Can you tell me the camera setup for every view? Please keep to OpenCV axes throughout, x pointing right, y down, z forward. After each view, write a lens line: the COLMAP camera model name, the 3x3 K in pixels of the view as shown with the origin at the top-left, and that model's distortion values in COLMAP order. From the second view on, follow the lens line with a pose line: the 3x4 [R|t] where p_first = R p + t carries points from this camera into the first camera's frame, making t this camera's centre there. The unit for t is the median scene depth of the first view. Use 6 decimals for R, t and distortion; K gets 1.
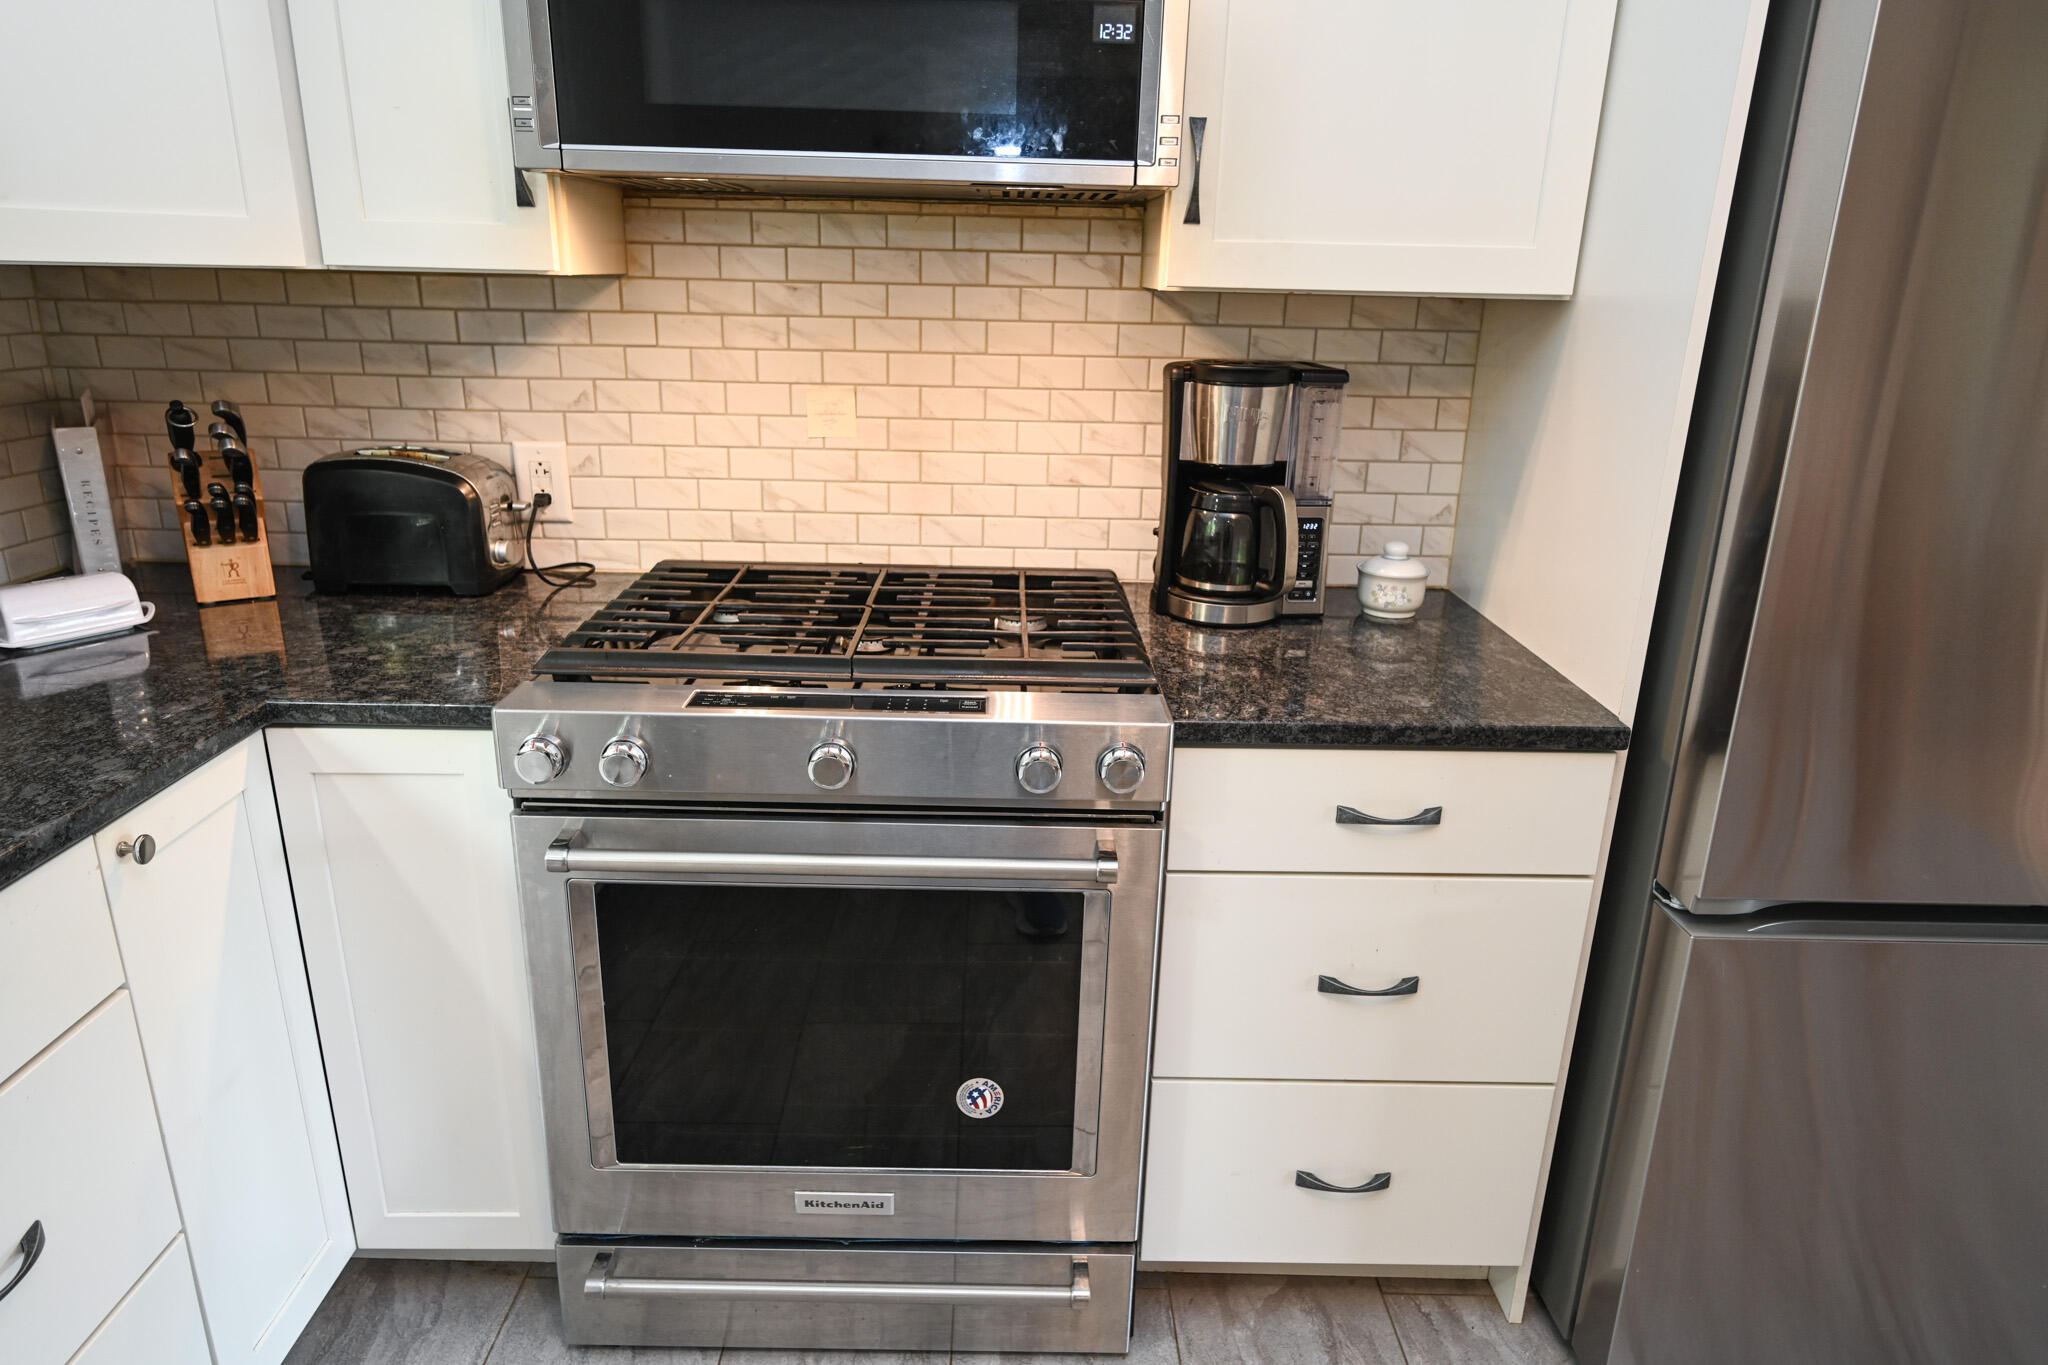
lens RADIAL K [[1239.4, 0, 1022.5], [0, 1239.4, 675.6], [0, 0, 1]] dist [-0.001444, 0.000883]
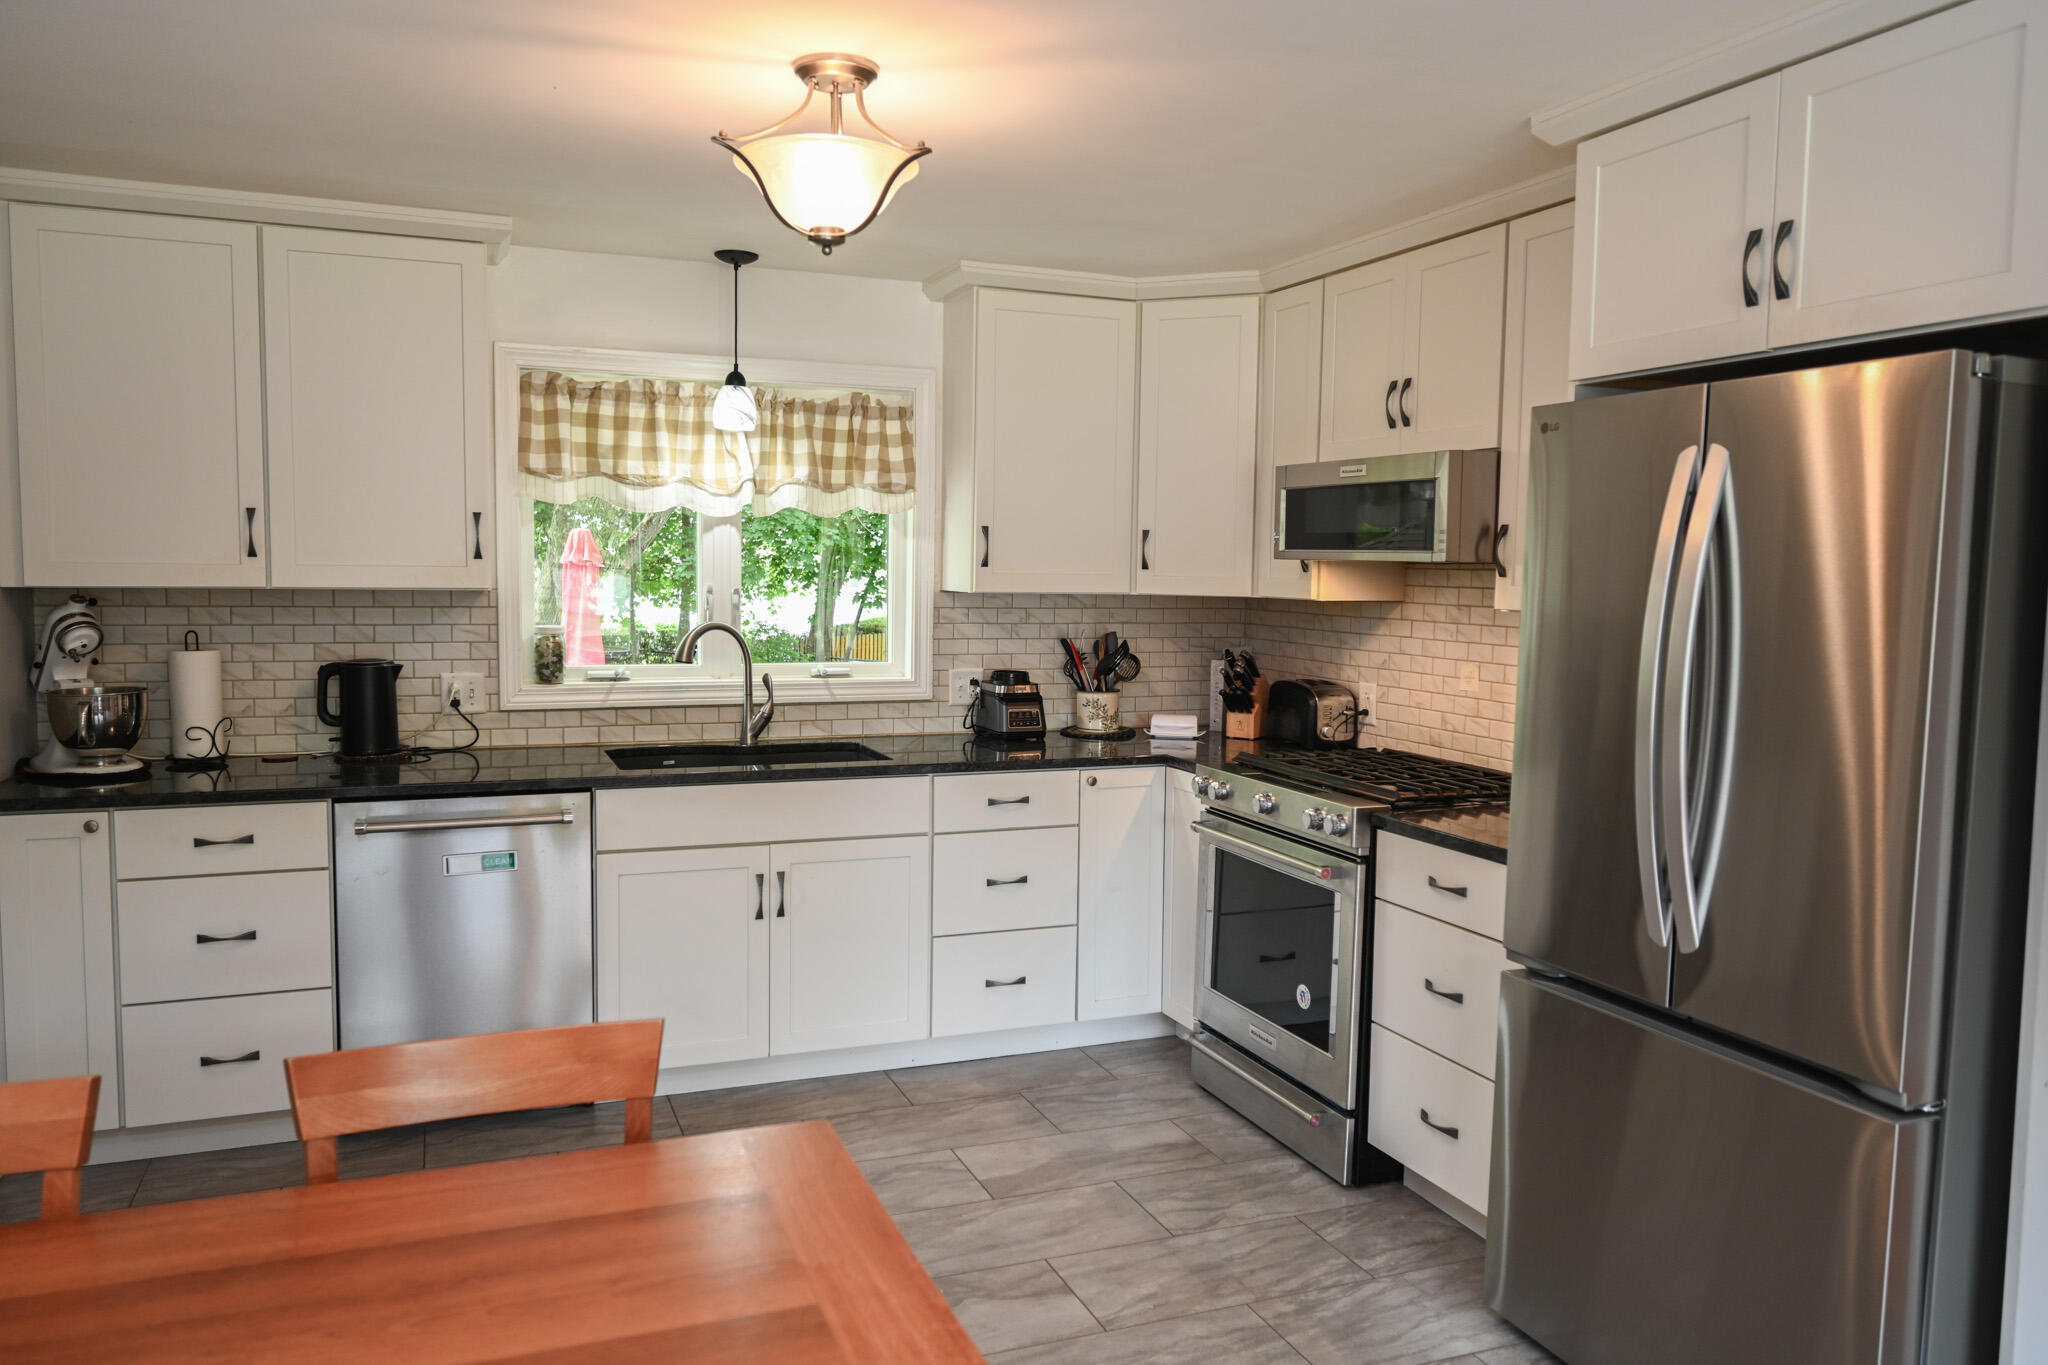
lens RADIAL K [[1460.3, 0, 1016.6], [0, 1460.3, 680.1], [0, 0, 1]] dist [0.003708, -0.000944]
pose [[0.368028, 0.058600, -0.927966, 1.567296], [-0.295825, 0.953533, -0.057109, 0.102929], [0.881500, 0.295533, 0.368262, -0.335858]]
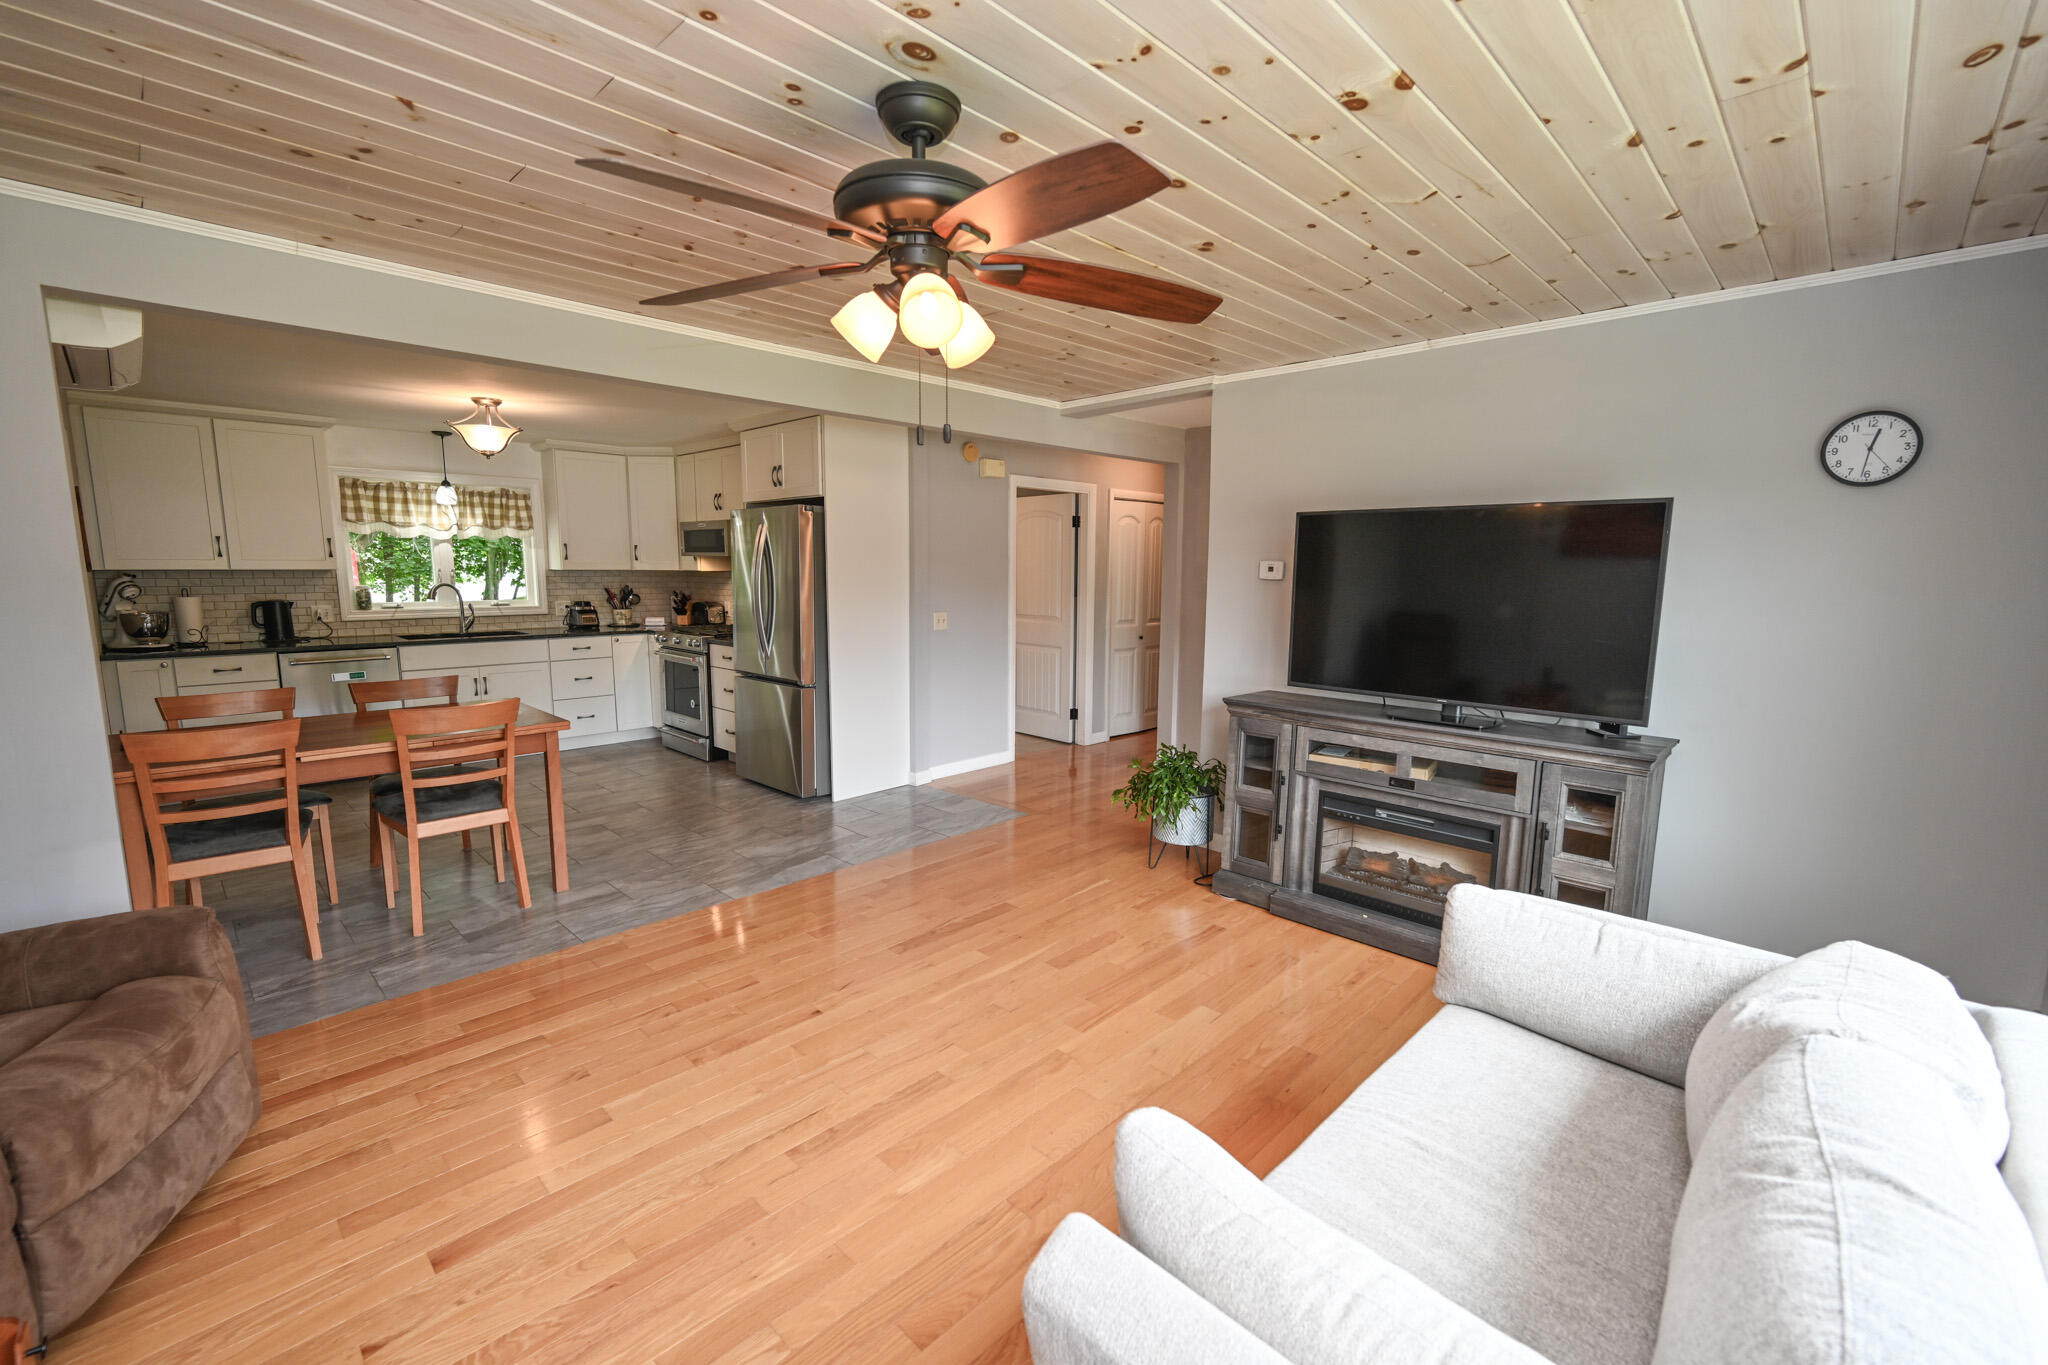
lens RADIAL K [[861.3, 0, 1022.1], [0, 861.3, 686.7], [0, 0, 1]] dist [-0.000135, 0.000100]
pose [[0.715196, 0.081495, -0.694157, 3.212219], [-0.209592, 0.972478, -0.101774, 0.287608], [0.666758, 0.218278, 0.712593, -0.733586]]
